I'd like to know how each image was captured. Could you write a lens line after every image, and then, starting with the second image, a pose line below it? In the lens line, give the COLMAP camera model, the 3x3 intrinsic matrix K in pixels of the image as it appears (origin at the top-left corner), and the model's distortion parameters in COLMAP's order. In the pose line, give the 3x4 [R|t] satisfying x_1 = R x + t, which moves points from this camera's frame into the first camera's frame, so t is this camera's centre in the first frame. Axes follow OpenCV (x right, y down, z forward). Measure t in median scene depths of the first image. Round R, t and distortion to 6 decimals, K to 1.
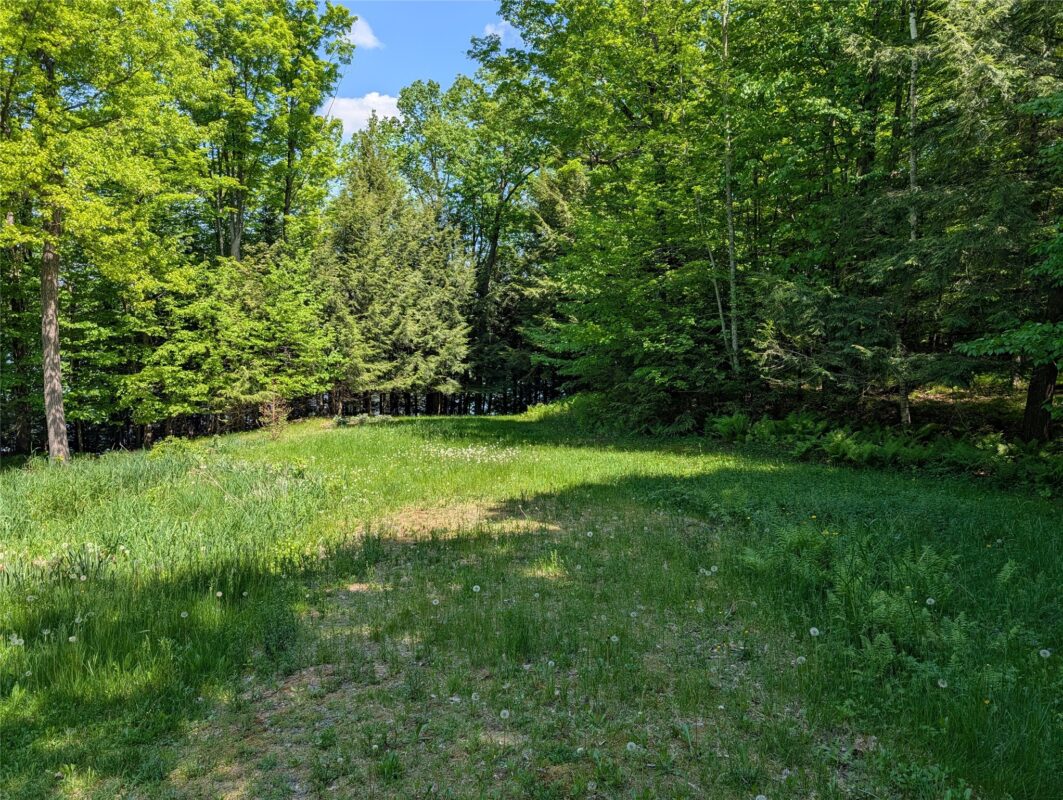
lens RADIAL K [[758.2, 0, 531.4], [0, 758.2, 409.0], [0, 0, 1]] dist [0.038683, -0.030557]
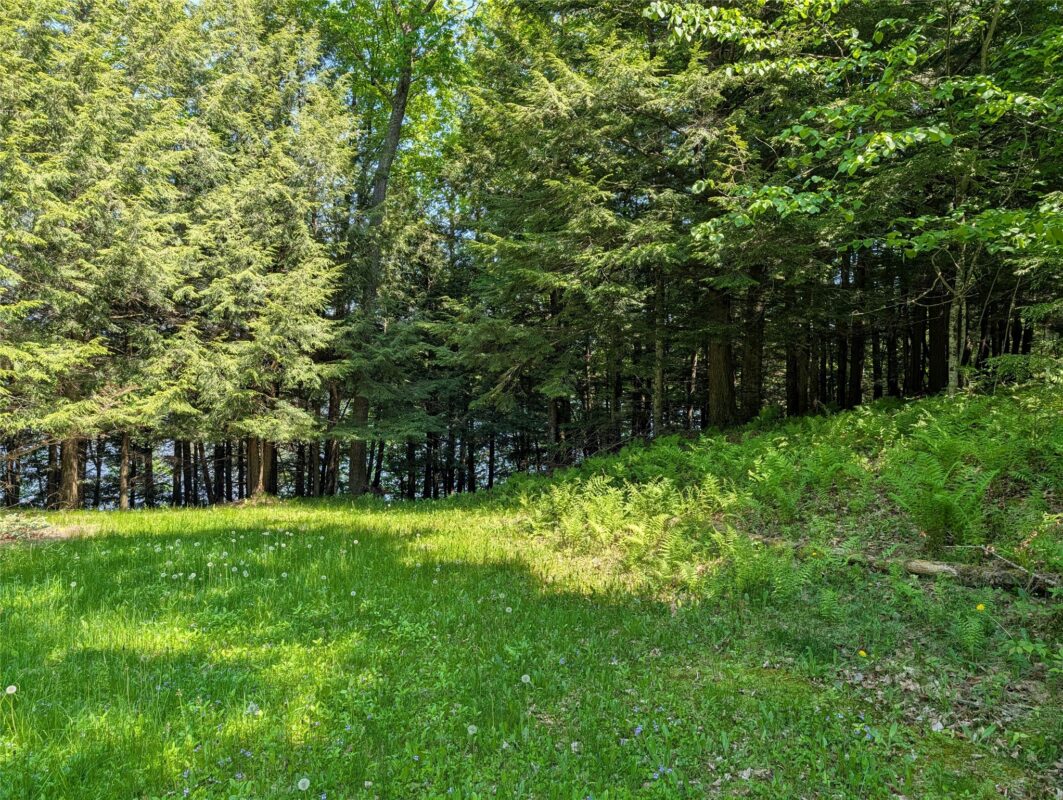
lens RADIAL K [[758.2, 0, 521.2], [0, 758.2, 402.8], [0, 0, 1]] dist [0.038683, -0.030557]
pose [[0.990898, 0.007917, 0.134379, -0.043628], [0.001625, 0.997493, -0.070749, -0.013041], [-0.134602, 0.070323, 0.988401, 0.664598]]
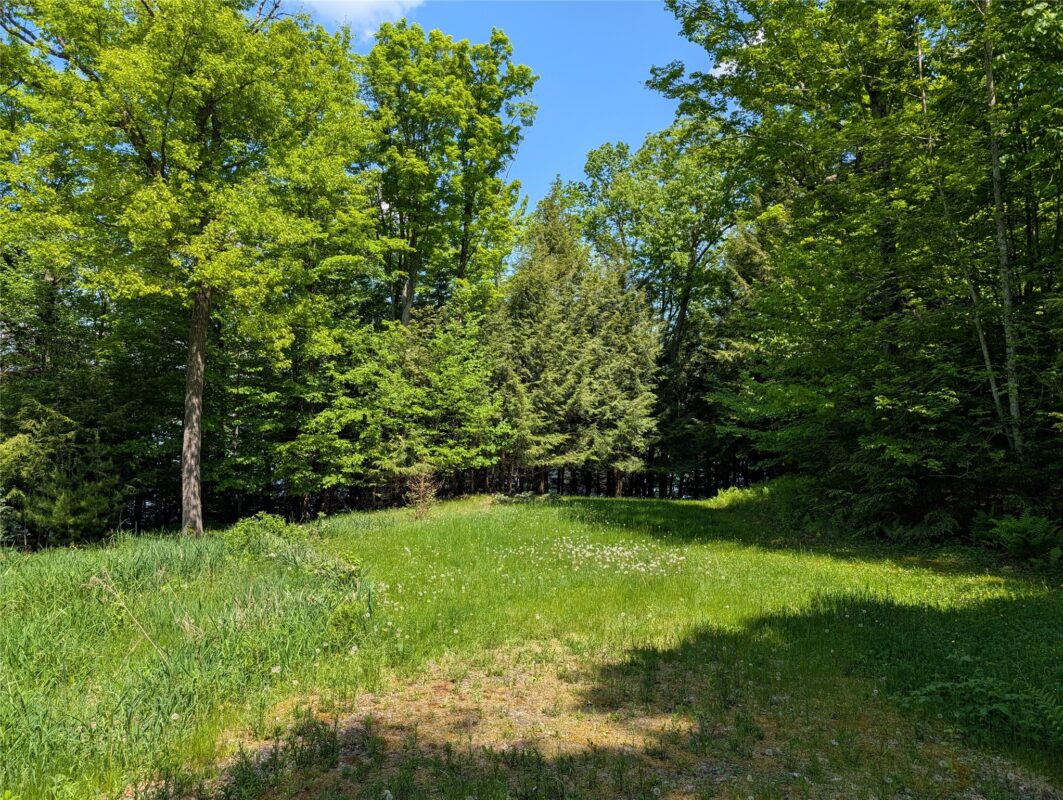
lens RADIAL K [[758.2, 0, 541.7], [0, 758.2, 398.5], [0, 0, 1]] dist [0.038683, -0.030557]
pose [[0.969123, 0.004831, -0.246529, 0.012949], [-0.033900, 0.992924, -0.113807, -0.001398], [0.244235, 0.118650, 0.962430, 0.122420]]
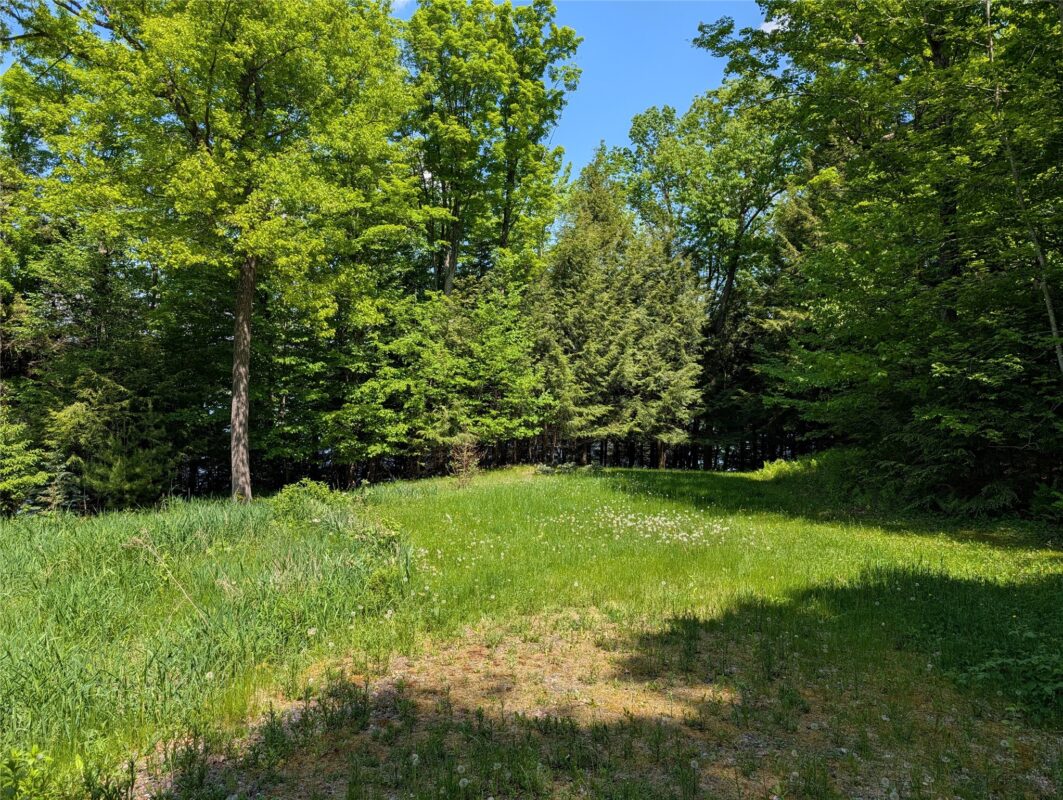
lens RADIAL K [[758.2, 0, 544.2], [0, 758.2, 400.4], [0, 0, 1]] dist [0.038683, -0.030557]
pose [[0.954255, 0.017294, -0.298494, 0.012856], [-0.040942, 0.996480, -0.073153, 0.000103], [0.296179, 0.082027, 0.951604, 0.127721]]
